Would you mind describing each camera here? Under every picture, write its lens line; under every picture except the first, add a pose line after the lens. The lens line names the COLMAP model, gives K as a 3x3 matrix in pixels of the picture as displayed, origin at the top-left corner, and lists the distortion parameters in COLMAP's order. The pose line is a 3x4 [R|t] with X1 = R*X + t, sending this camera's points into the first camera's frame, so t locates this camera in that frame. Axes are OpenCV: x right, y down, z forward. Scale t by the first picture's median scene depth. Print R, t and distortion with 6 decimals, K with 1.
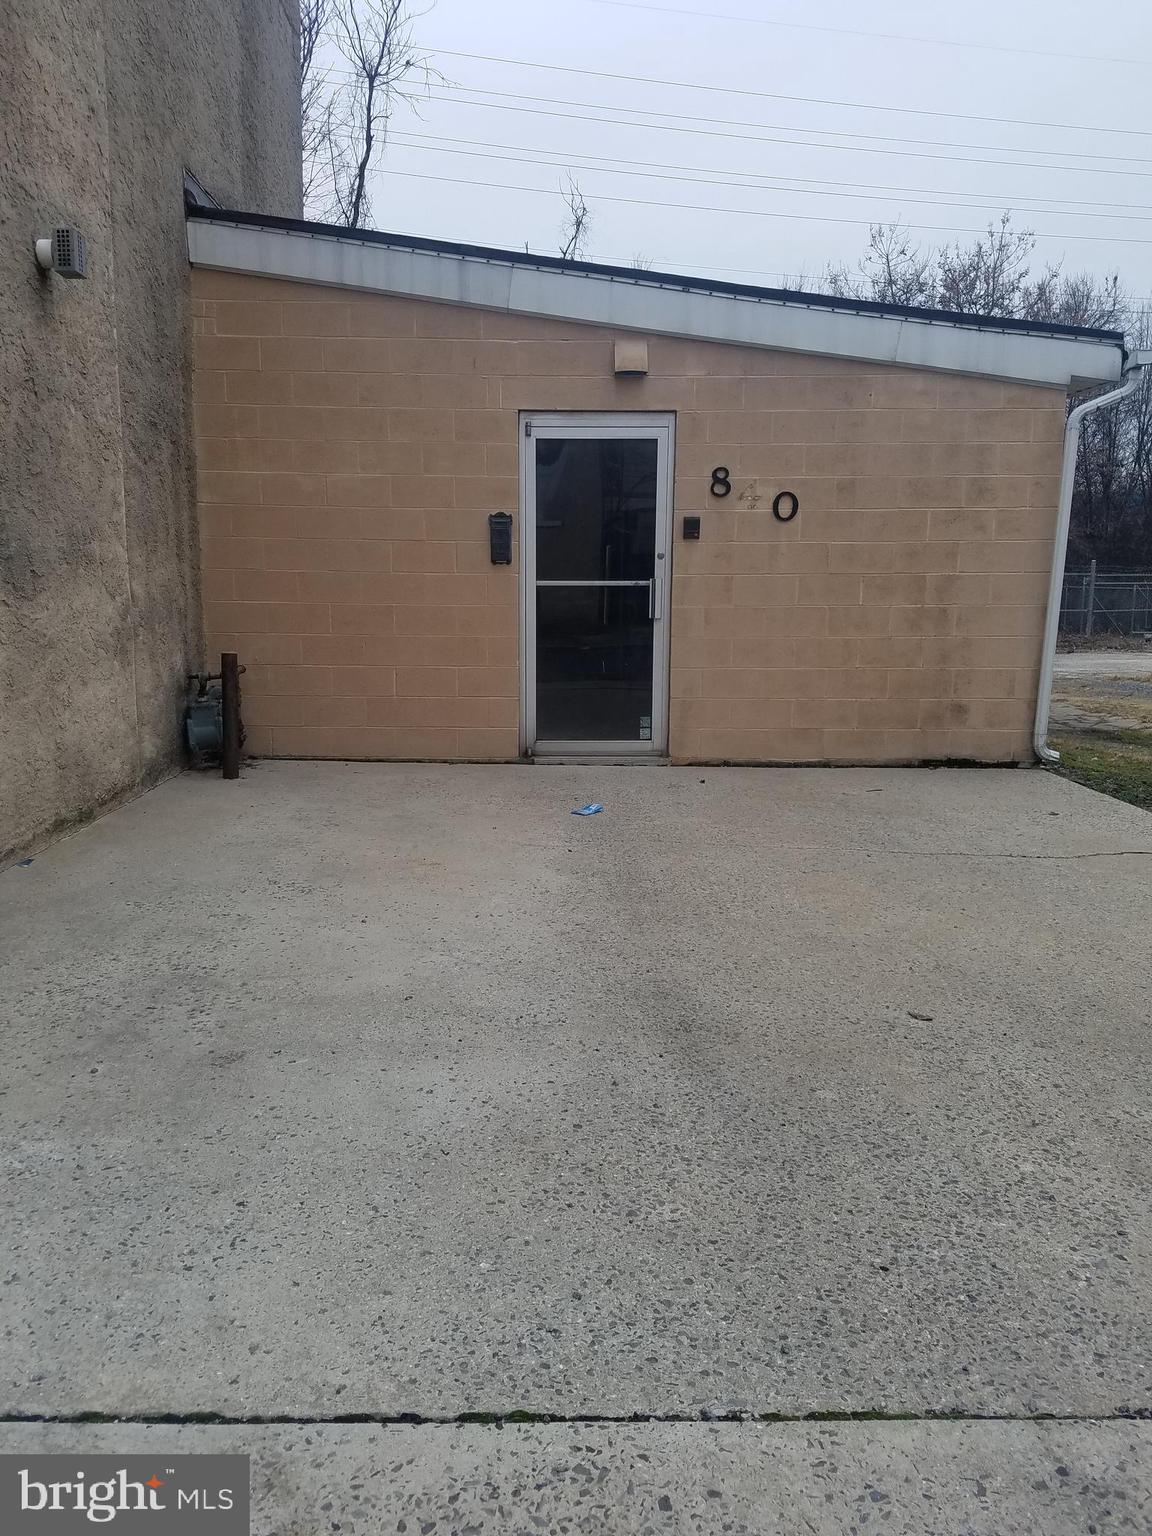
lens RADIAL K [[1268.9, 0, 574.4], [0, 1268.9, 759.4], [0, 0, 1]] dist [0.269676, -0.484313]
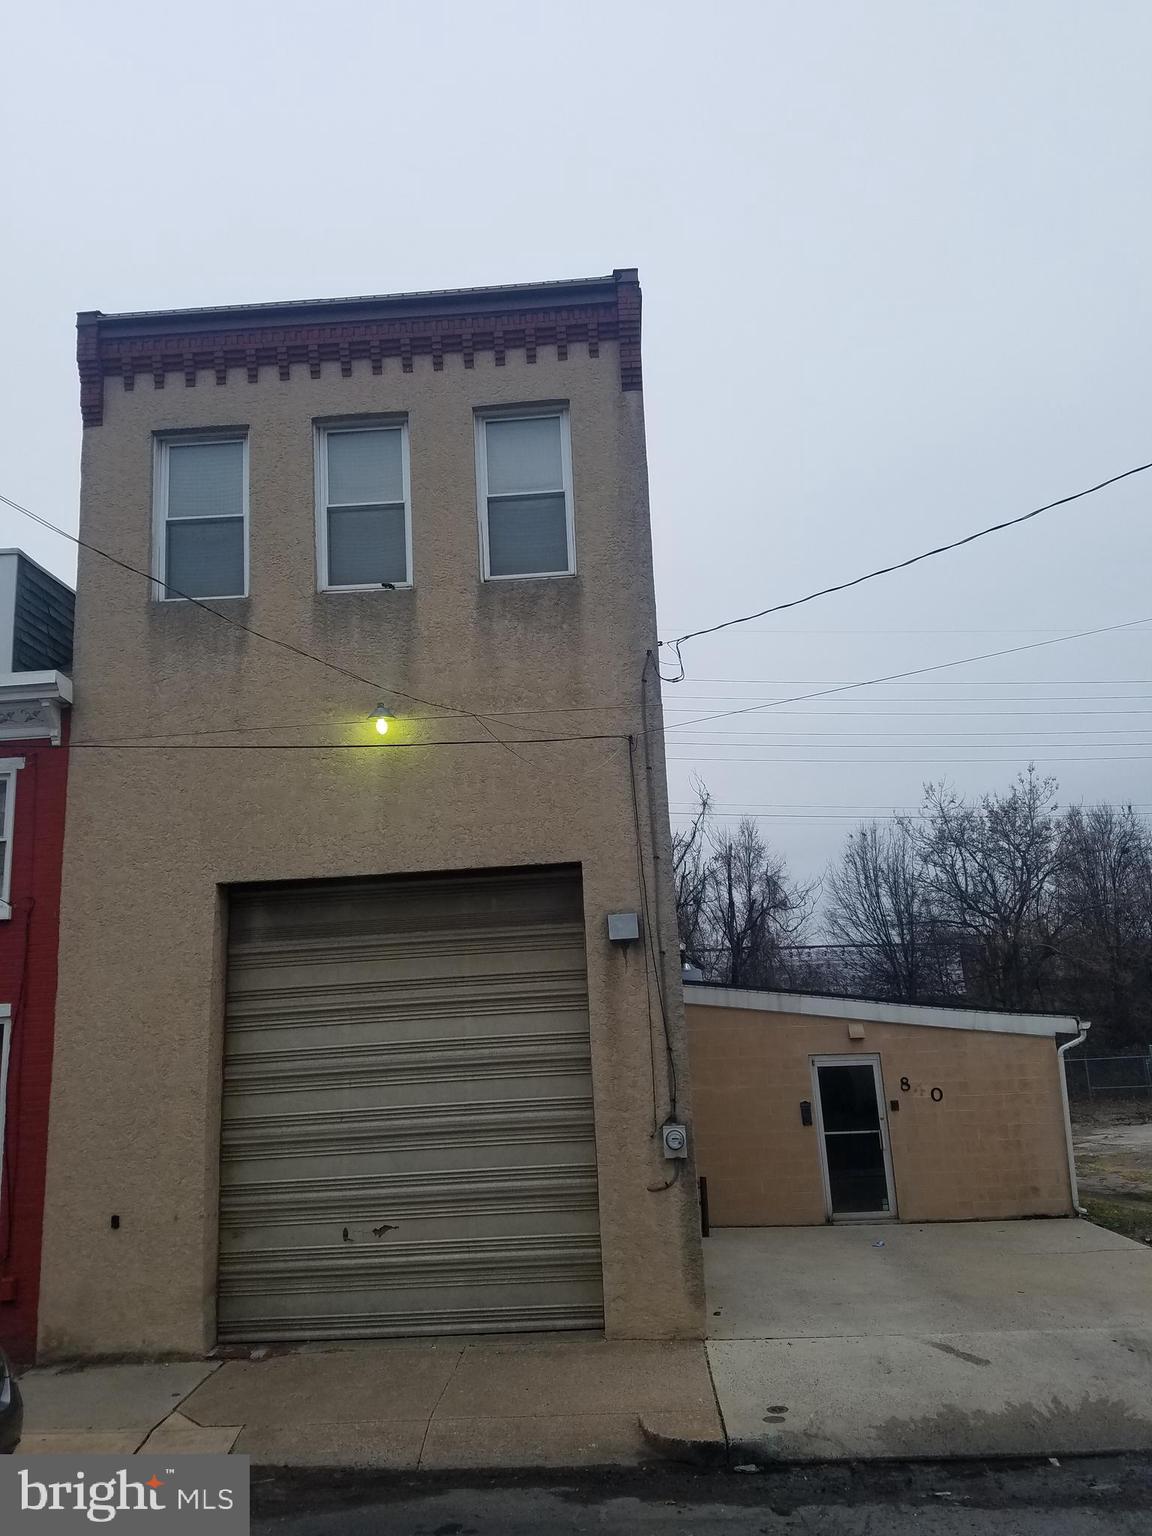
lens RADIAL K [[1268.9, 0, 574.4], [0, 1268.9, 759.4], [0, 0, 1]] dist [0.269676, -0.484313]
pose [[0.996142, -0.070988, -0.051586, -0.296074], [0.048725, 0.936357, -0.347652, 0.013824], [0.072982, 0.343797, 0.936204, -1.326502]]
